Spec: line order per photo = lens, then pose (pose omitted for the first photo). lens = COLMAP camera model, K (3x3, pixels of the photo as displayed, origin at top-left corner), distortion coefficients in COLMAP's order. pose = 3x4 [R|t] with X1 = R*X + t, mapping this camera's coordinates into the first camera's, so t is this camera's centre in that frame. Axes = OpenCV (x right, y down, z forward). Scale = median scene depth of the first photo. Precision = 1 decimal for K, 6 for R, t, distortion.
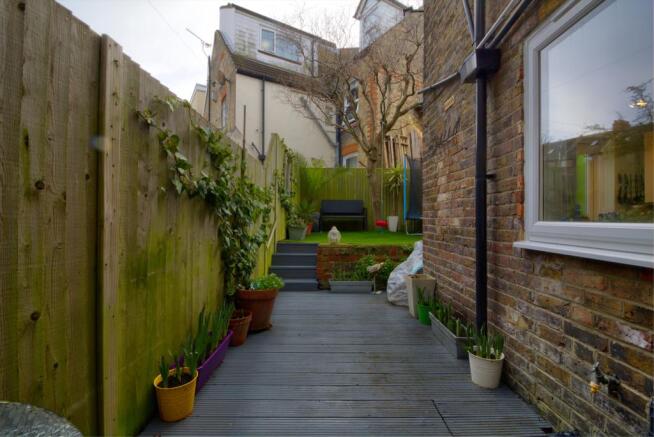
lens RADIAL K [[300.2, 0, 328.2], [0, 300.2, 218.0], [0, 0, 1]] dist [-0.003052, -0.000158]
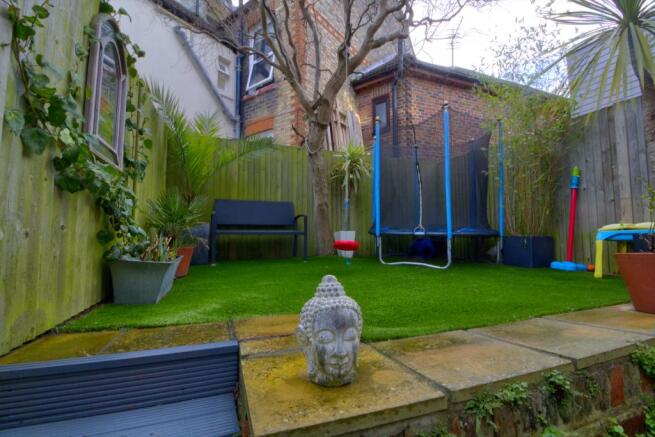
lens RADIAL K [[300.6, 0, 326.8], [0, 300.6, 216.7], [0, 0, 1]] dist [-0.003052, -0.000158]
pose [[0.931099, 0.017931, 0.364326, -0.028420], [0.004478, 0.998154, -0.060570, 0.001168], [-0.364740, 0.058028, 0.929300, 0.461267]]
